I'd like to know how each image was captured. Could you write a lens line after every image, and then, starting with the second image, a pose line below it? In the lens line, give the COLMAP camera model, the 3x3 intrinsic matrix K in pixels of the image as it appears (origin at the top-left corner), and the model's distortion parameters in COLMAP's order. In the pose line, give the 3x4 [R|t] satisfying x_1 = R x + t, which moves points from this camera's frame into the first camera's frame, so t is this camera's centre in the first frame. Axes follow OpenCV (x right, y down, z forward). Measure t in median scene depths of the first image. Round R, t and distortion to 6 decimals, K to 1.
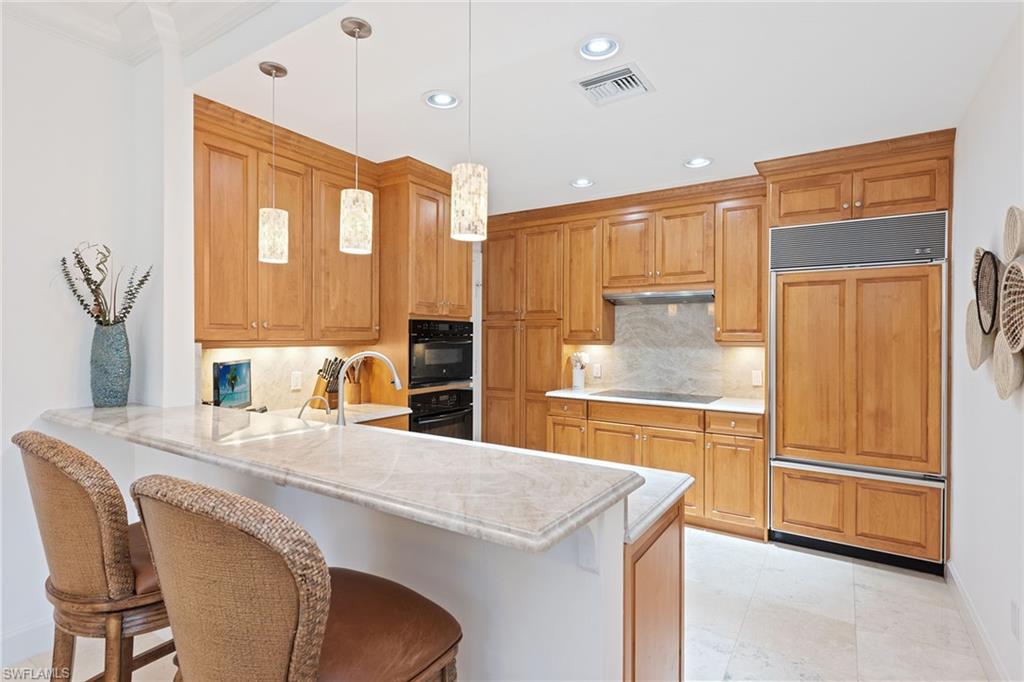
lens RADIAL K [[517.1, 0, 511.2], [0, 517.1, 342.3], [0, 0, 1]] dist [0.002183, 0.000084]
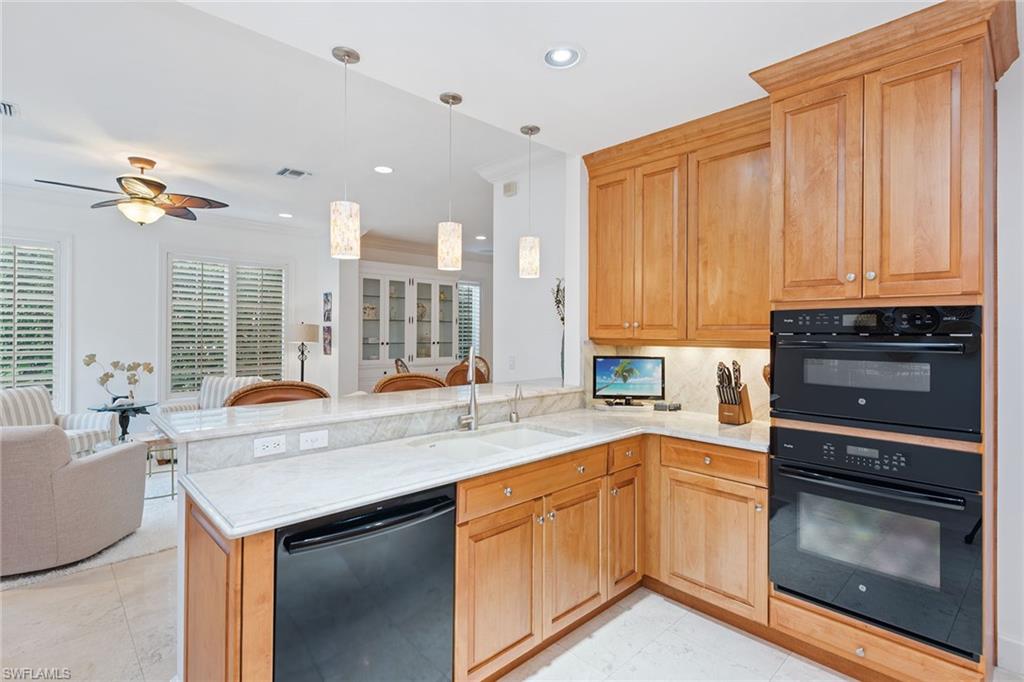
lens RADIAL K [[489.9, 0, 526.4], [0, 489.9, 323.5], [0, 0, 1]] dist [-0.003539, -0.000591]
pose [[-0.224208, -0.019460, -0.974347, 0.494657], [-0.009467, 0.999797, -0.017790, -0.014487], [0.974495, 0.005236, -0.224346, 0.863322]]
